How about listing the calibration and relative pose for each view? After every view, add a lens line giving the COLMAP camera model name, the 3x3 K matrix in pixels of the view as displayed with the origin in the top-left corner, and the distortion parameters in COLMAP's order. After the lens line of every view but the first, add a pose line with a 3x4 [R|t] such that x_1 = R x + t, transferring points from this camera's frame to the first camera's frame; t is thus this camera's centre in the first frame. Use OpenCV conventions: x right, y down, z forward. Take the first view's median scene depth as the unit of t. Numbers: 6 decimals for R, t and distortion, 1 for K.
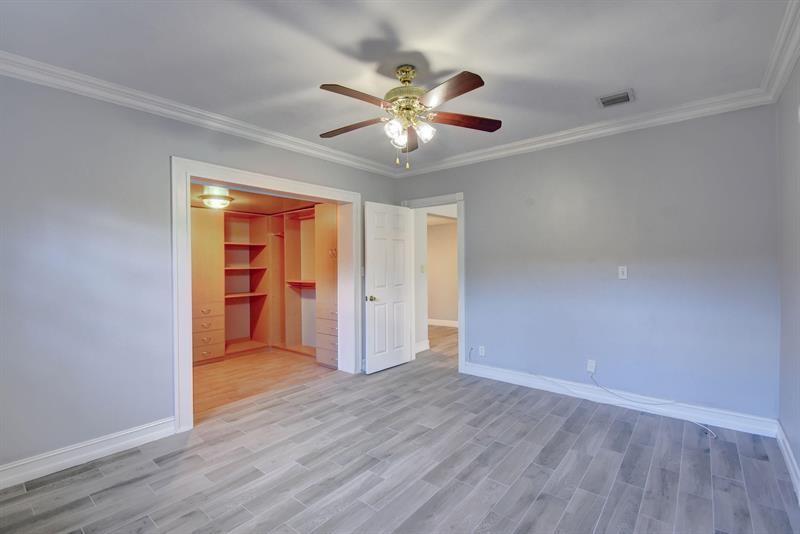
lens RADIAL K [[355.4, 0, 397.0], [0, 355.4, 261.7], [0, 0, 1]] dist [0.003284, -0.010141]
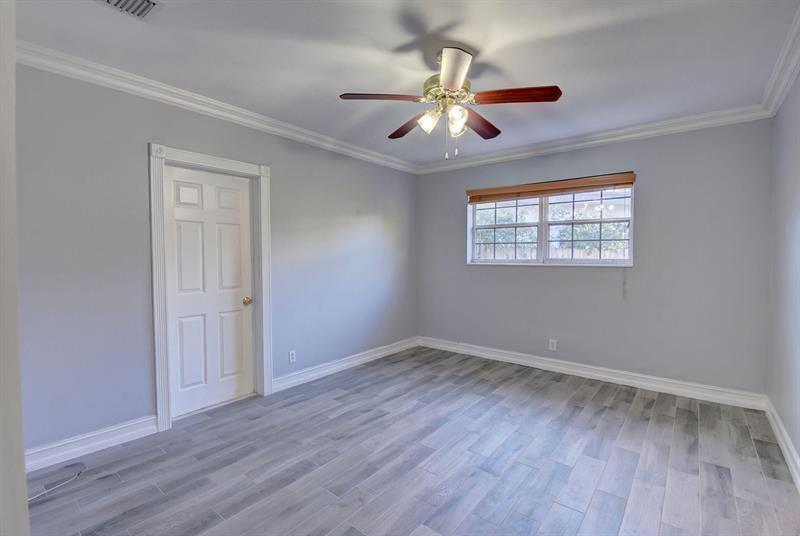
lens RADIAL K [[359.9, 0, 399.0], [0, 359.9, 268.2], [0, 0, 1]] dist [-0.024377, -0.000238]
pose [[-0.999853, 0.010890, -0.013276, 0.180746], [0.010362, 0.999179, 0.039168, -0.000182], [0.013692, 0.039025, -0.999144, 2.000187]]
